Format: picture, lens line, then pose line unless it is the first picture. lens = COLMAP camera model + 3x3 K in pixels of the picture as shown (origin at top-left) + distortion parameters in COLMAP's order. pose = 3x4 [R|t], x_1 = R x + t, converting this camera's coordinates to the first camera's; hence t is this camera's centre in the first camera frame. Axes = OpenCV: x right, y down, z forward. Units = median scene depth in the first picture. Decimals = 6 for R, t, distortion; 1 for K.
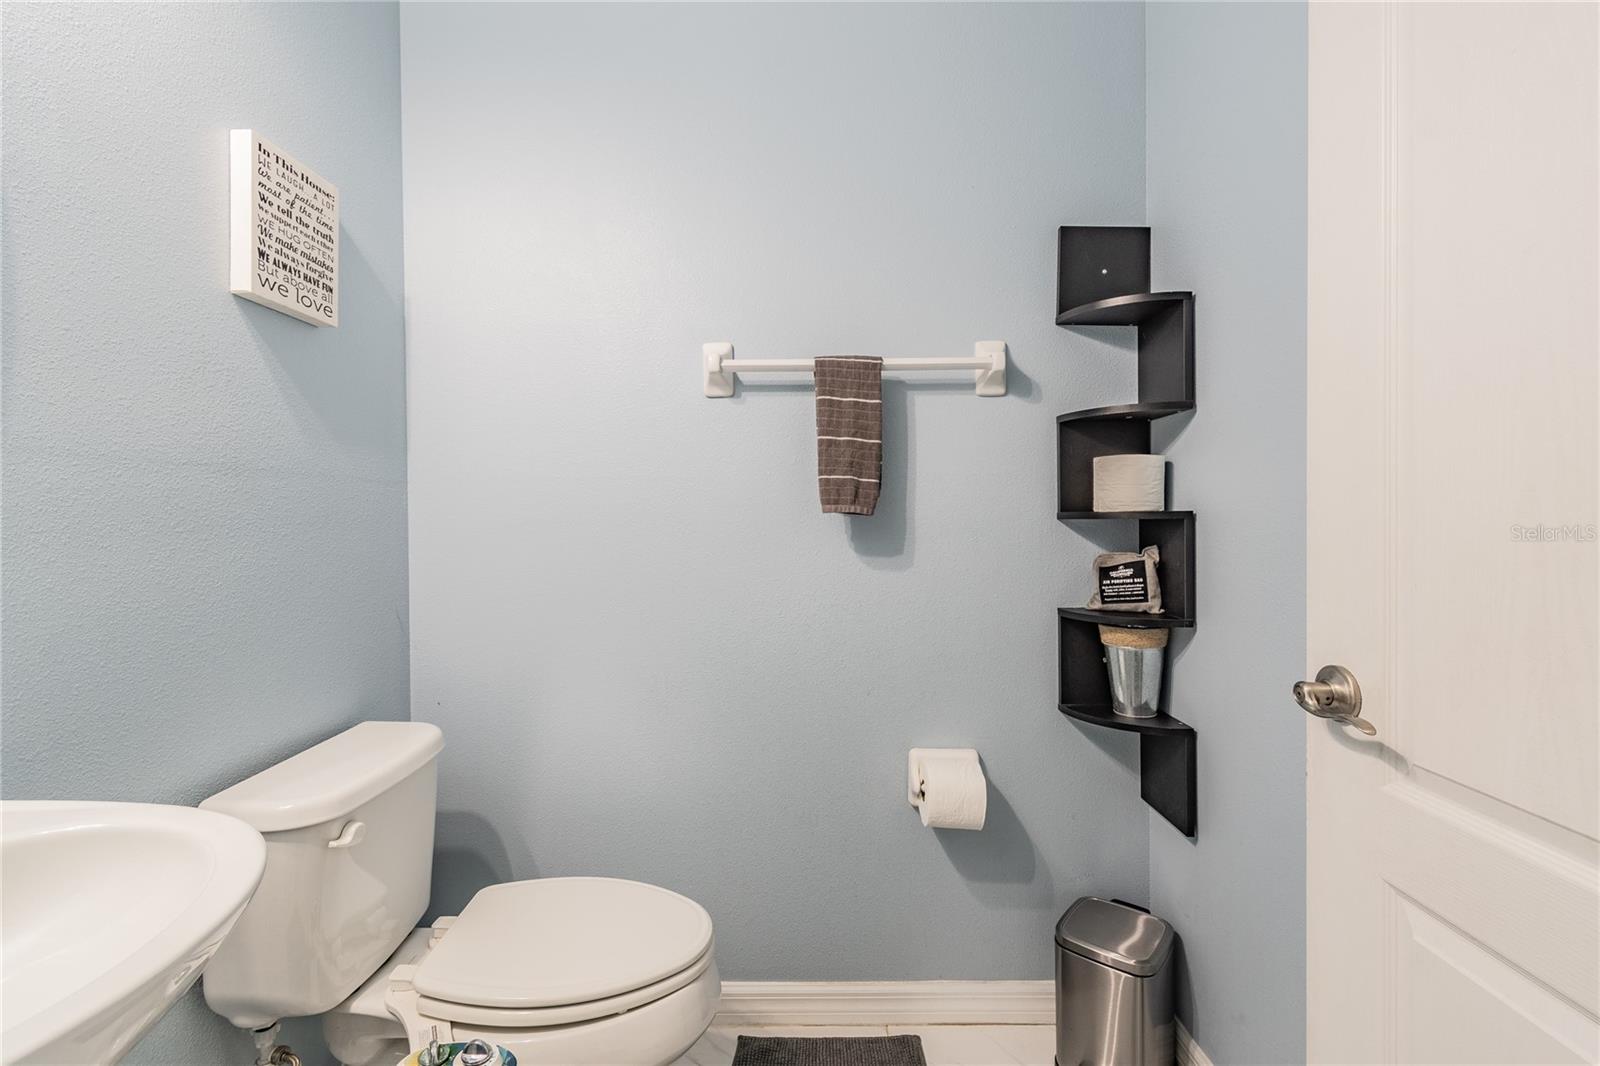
lens RADIAL K [[712.0, 0, 807.7], [0, 712.0, 523.4], [0, 0, 1]] dist [0.001035, -0.000520]
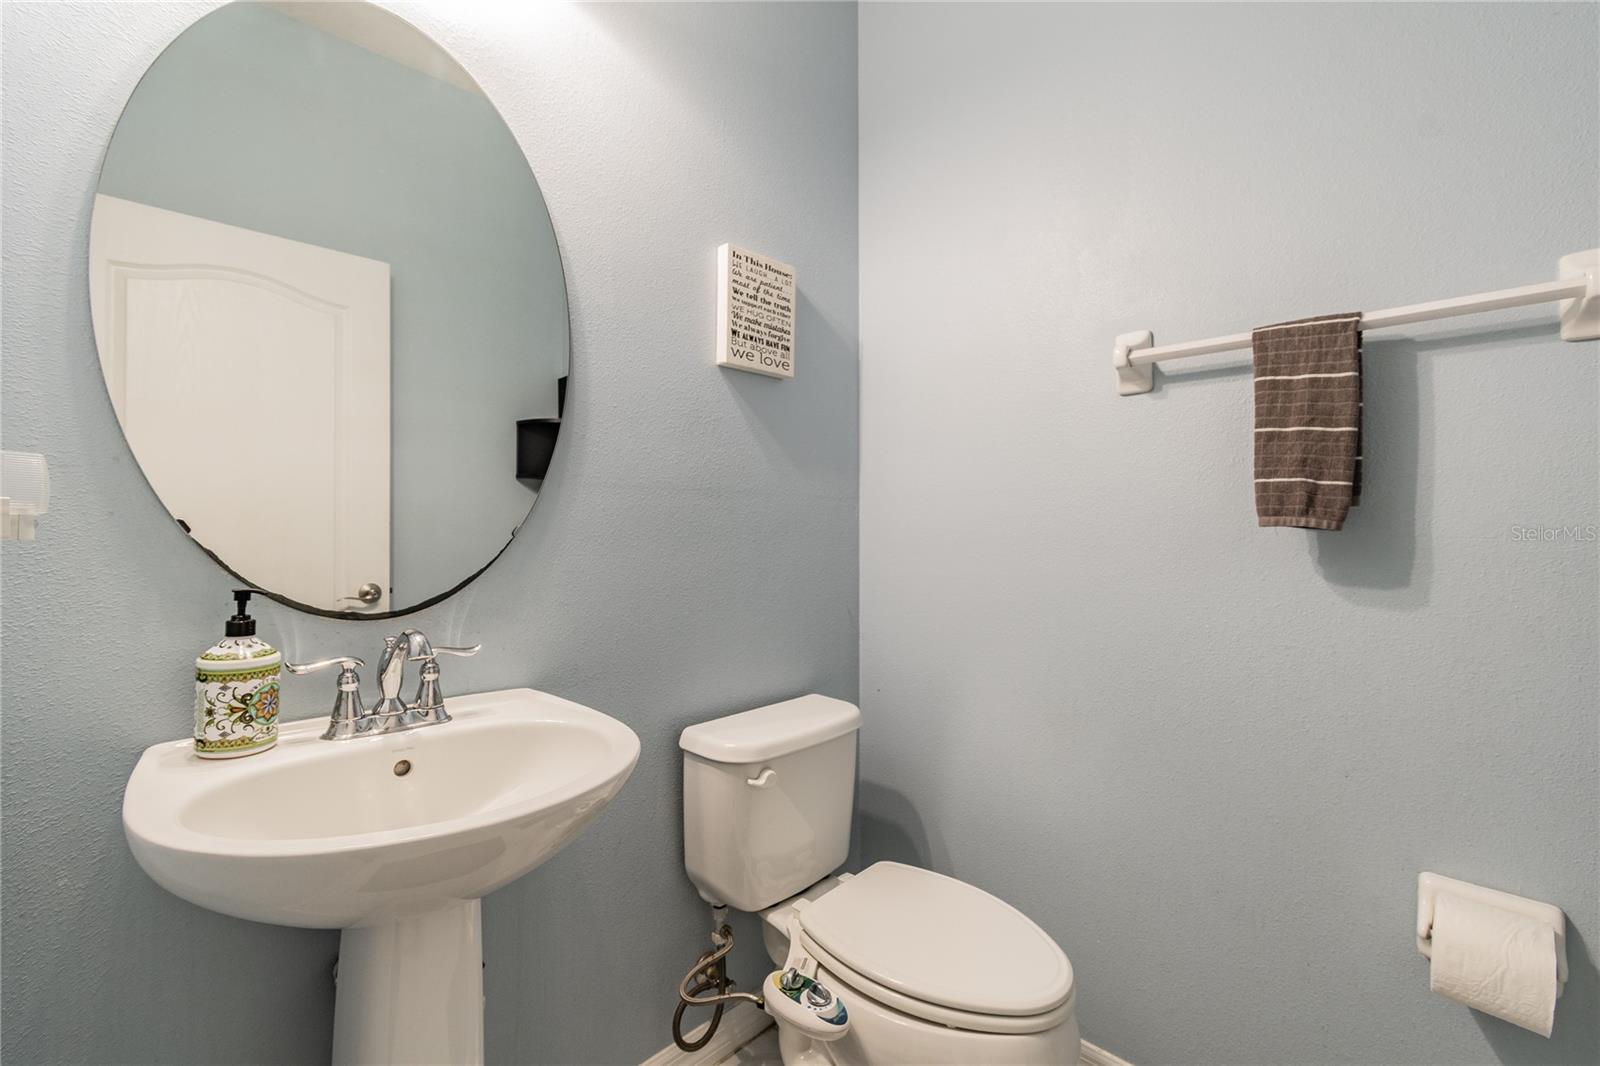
lens RADIAL K [[712.0, 0, 807.7], [0, 712.0, 523.4], [0, 0, 1]] dist [0.001035, -0.000520]
pose [[0.721442, 0.004757, -0.692458, 0.204952], [-0.014456, 0.999862, -0.008192, -0.004831], [0.692324, 0.015920, 0.721411, 0.095300]]
